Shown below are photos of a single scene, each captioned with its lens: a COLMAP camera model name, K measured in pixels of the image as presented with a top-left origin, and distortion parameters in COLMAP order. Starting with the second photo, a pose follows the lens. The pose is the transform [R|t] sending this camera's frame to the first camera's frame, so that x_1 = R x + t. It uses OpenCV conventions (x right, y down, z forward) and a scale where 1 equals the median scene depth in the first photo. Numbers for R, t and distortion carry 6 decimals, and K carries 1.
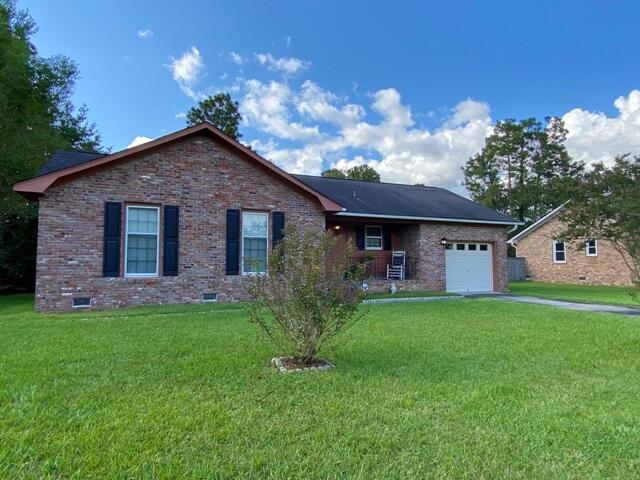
lens RADIAL K [[393.4, 0, 315.3], [0, 393.4, 243.6], [0, 0, 1]] dist [0.088608, -0.102445]
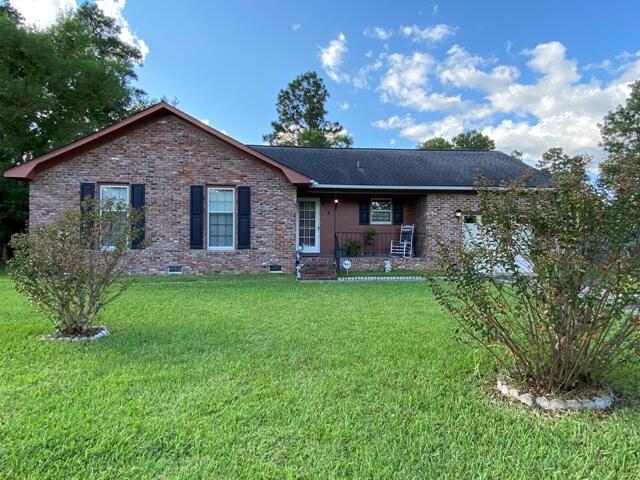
lens RADIAL K [[393.4, 0, 315.3], [0, 393.4, 243.6], [0, 0, 1]] dist [0.088608, -0.102445]
pose [[0.947390, 0.007640, -0.319989, 0.331717], [0.011447, 0.998267, 0.057727, 0.006528], [0.319875, -0.058353, 0.945661, 0.090323]]
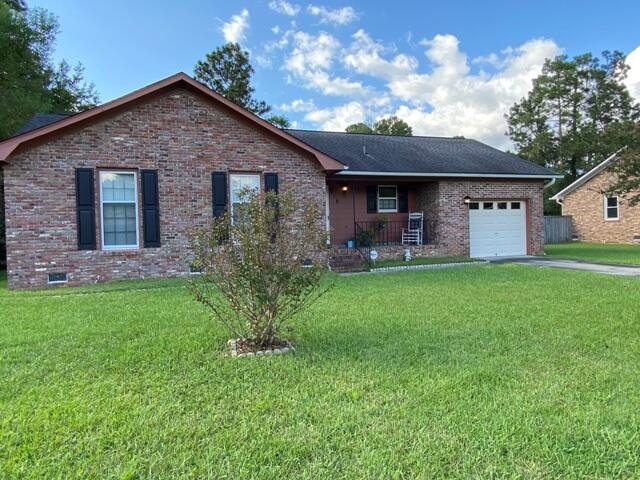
lens RADIAL K [[422.8, 0, 320.0], [0, 422.8, 240.0], [0, 0, 1]] dist [0.072236, -0.076421]
pose [[0.997481, -0.025032, -0.066372, 0.064218], [0.030059, 0.996665, 0.075864, 0.000925], [0.064251, -0.077668, 0.994907, 0.035678]]
